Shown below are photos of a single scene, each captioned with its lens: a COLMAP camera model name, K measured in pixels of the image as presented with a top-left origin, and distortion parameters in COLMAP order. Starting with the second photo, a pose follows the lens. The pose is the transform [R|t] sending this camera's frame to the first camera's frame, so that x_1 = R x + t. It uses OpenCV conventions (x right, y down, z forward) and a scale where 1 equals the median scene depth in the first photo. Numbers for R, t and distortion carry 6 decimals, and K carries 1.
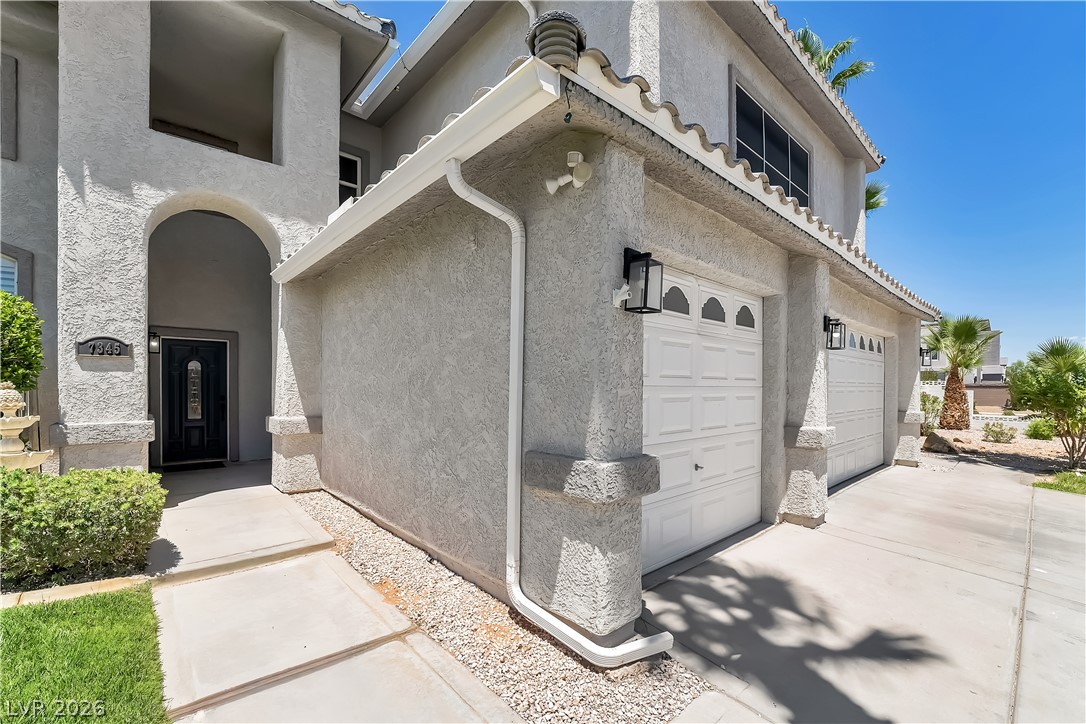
lens RADIAL K [[458.4, 0, 541.3], [0, 458.4, 386.3], [0, 0, 1]] dist [-0.020103, -0.000013]
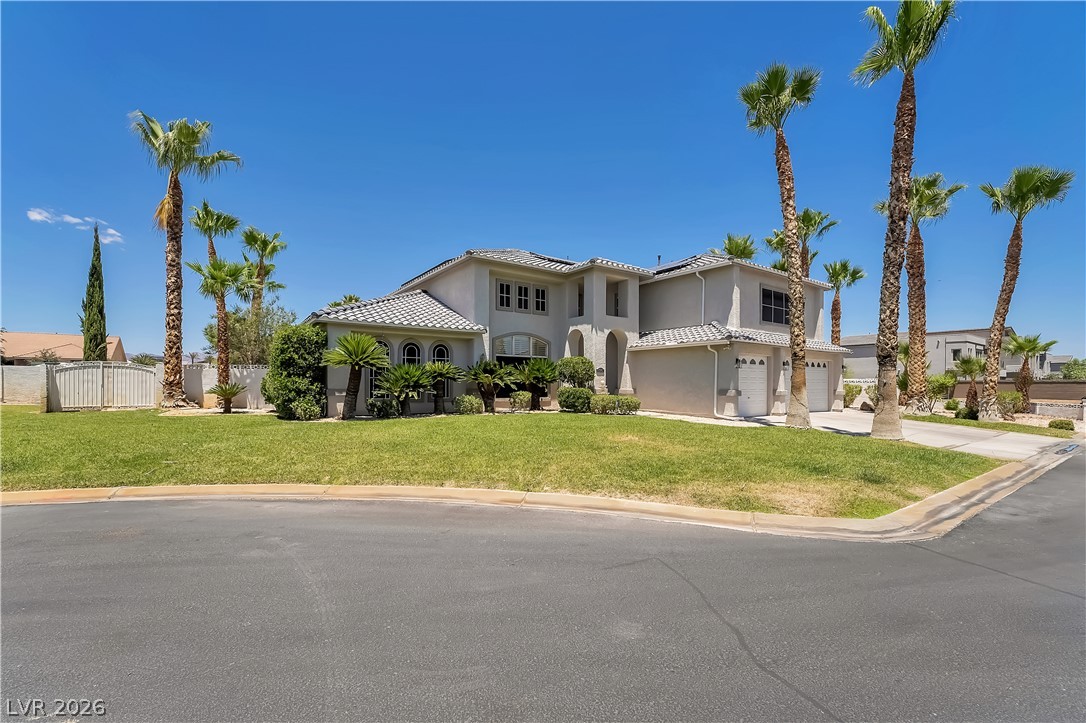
lens RADIAL K [[458.4, 0, 541.3], [0, 458.4, 385.8], [0, 0, 1]] dist [-0.020103, -0.000013]
pose [[0.992783, 0.000043, -0.119926, -0.985396], [0.000696, 0.999981, 0.006116, 0.027969], [0.119924, -0.006156, 0.992764, -3.186737]]
